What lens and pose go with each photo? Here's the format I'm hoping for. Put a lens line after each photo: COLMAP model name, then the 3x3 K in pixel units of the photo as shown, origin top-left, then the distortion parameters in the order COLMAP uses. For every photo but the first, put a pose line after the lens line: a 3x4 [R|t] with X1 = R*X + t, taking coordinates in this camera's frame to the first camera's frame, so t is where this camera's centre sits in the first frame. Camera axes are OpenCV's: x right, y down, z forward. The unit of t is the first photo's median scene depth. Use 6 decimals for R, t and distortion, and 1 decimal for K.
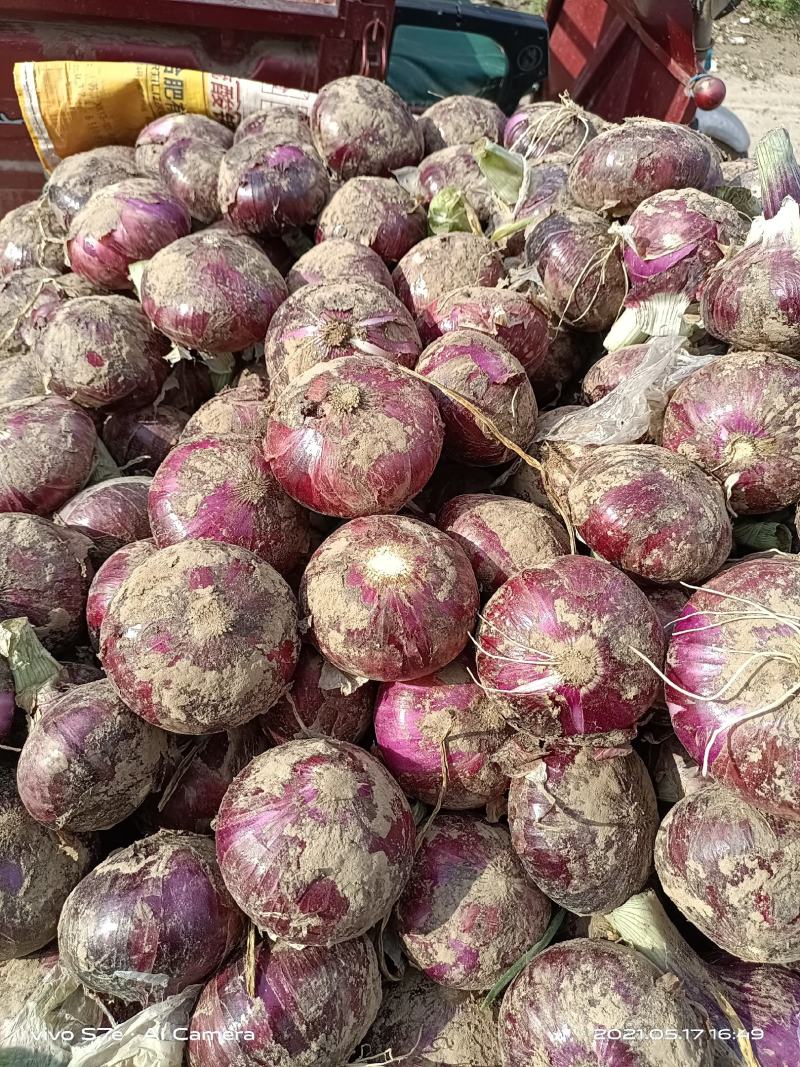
lens RADIAL K [[815.8, 0, 400.0], [0, 815.8, 533.5], [0, 0, 1]] dist [0.025189, -0.038299]
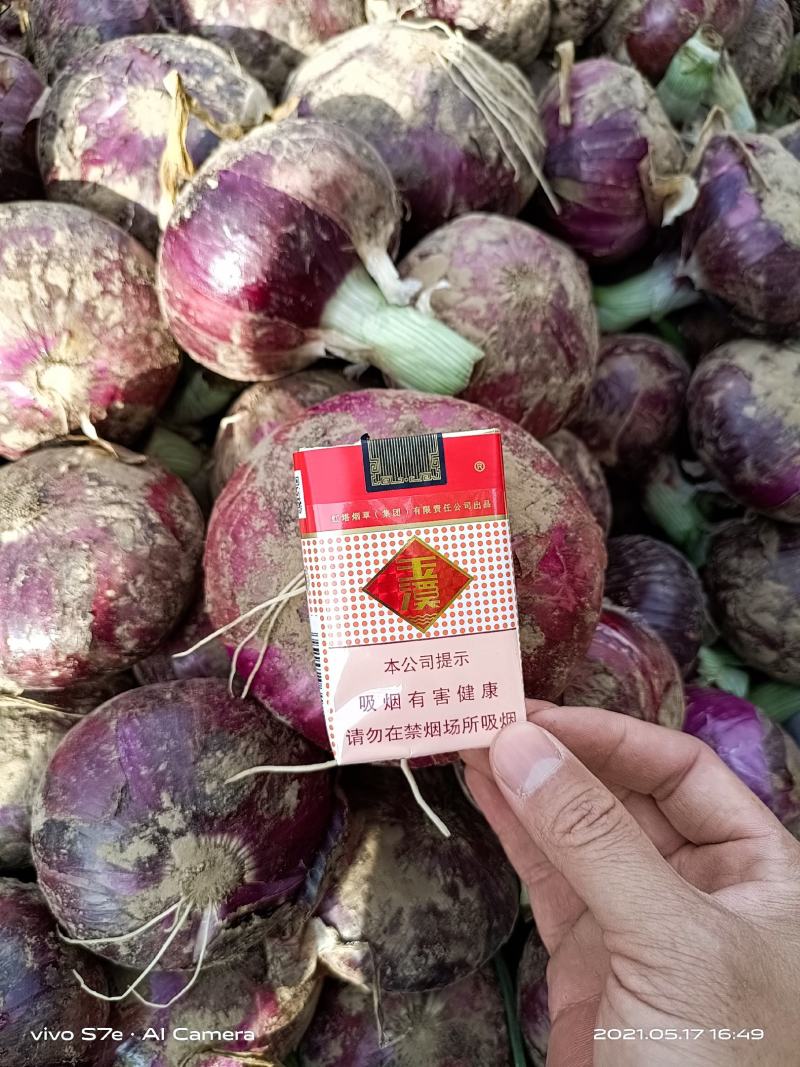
lens RADIAL K [[815.8, 0, 400.0], [0, 815.8, 533.5], [0, 0, 1]] dist [0.025189, -0.038299]
pose [[0.476081, -0.864673, 0.160276, 0.376894], [0.787810, 0.500340, 0.359188, -0.068970], [-0.390772, -0.044735, 0.919400, 0.360004]]
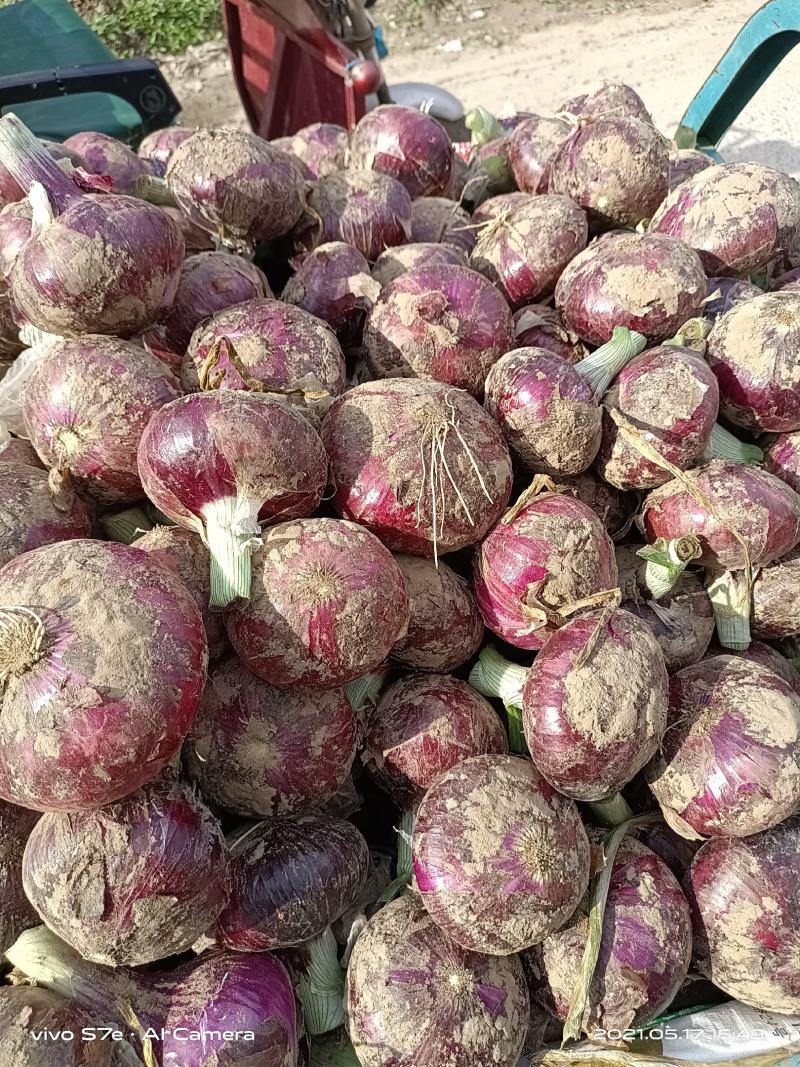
lens RADIAL K [[815.8, 0, 400.0], [0, 815.8, 533.5], [0, 0, 1]] dist [0.025189, -0.038299]
pose [[0.952696, -0.302755, 0.026646, 0.804402], [0.303552, 0.952207, -0.034042, 0.168665], [-0.015067, 0.040520, 0.999065, 0.036156]]
